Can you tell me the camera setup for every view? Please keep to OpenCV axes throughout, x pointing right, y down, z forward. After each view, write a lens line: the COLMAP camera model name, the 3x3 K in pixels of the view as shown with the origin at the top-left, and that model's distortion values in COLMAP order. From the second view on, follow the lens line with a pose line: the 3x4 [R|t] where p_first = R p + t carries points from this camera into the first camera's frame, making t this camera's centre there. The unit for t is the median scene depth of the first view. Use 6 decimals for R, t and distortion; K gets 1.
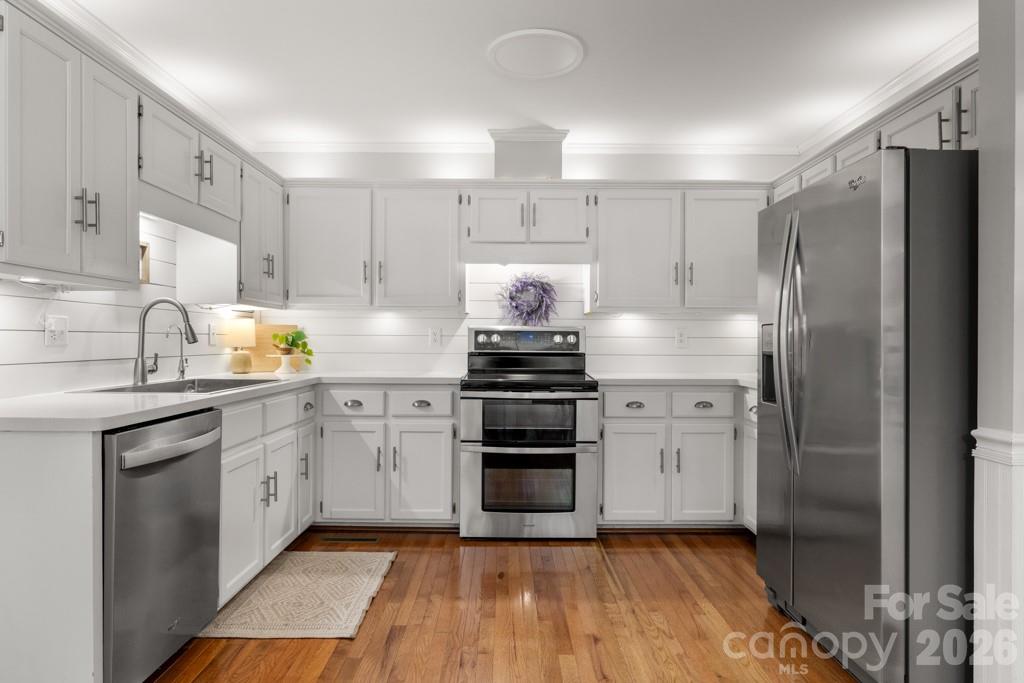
lens RADIAL K [[610.5, 0, 512.0], [0, 610.5, 341.5], [0, 0, 1]] dist [0.000312, 0.000927]
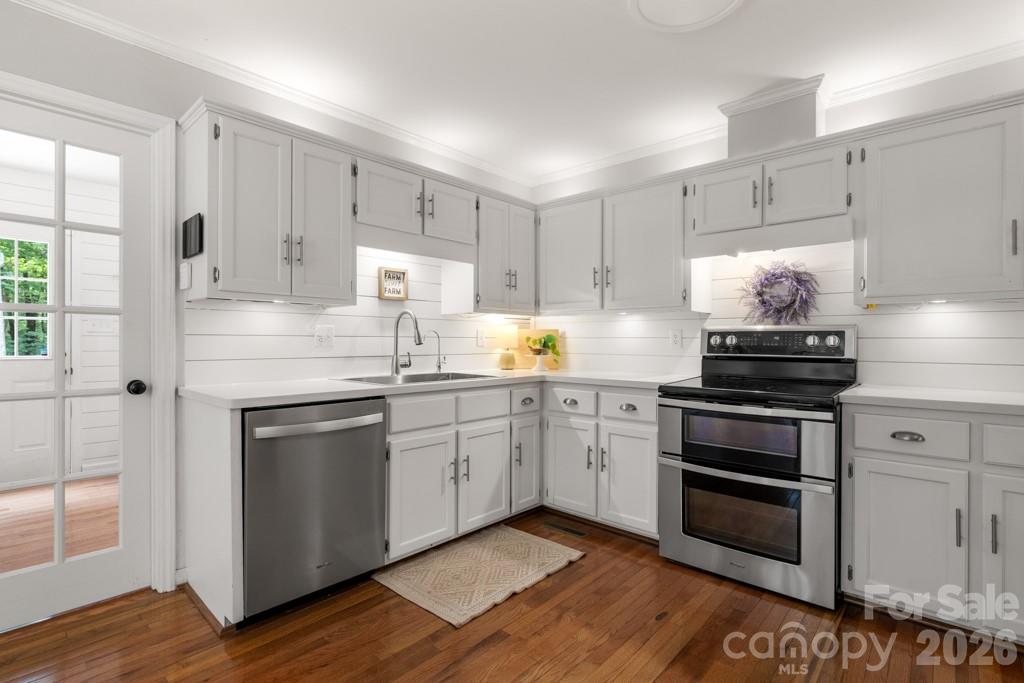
lens RADIAL K [[497.1, 0, 512.0], [0, 497.1, 341.5], [0, 0, 1]] dist [-0.003107, 0.000297]
pose [[0.735989, -0.001604, -0.676992, 0.252677], [-0.001431, 0.999991, -0.003926, -0.000053], [0.676992, 0.003858, 0.735980, 0.287634]]
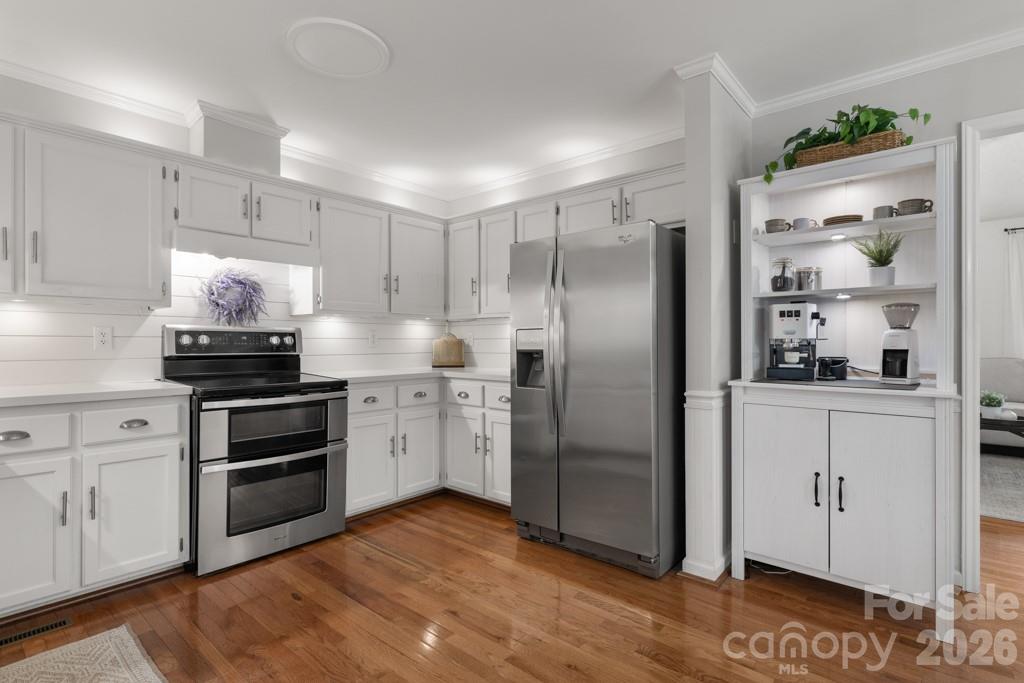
lens RADIAL K [[497.1, 0, 512.0], [0, 497.1, 341.5], [0, 0, 1]] dist [-0.003107, 0.000297]
pose [[0.653762, -0.004266, 0.756688, -0.310620], [0.004525, 0.999988, 0.001728, -0.002091], [-0.756686, 0.002294, 0.653774, 0.219627]]
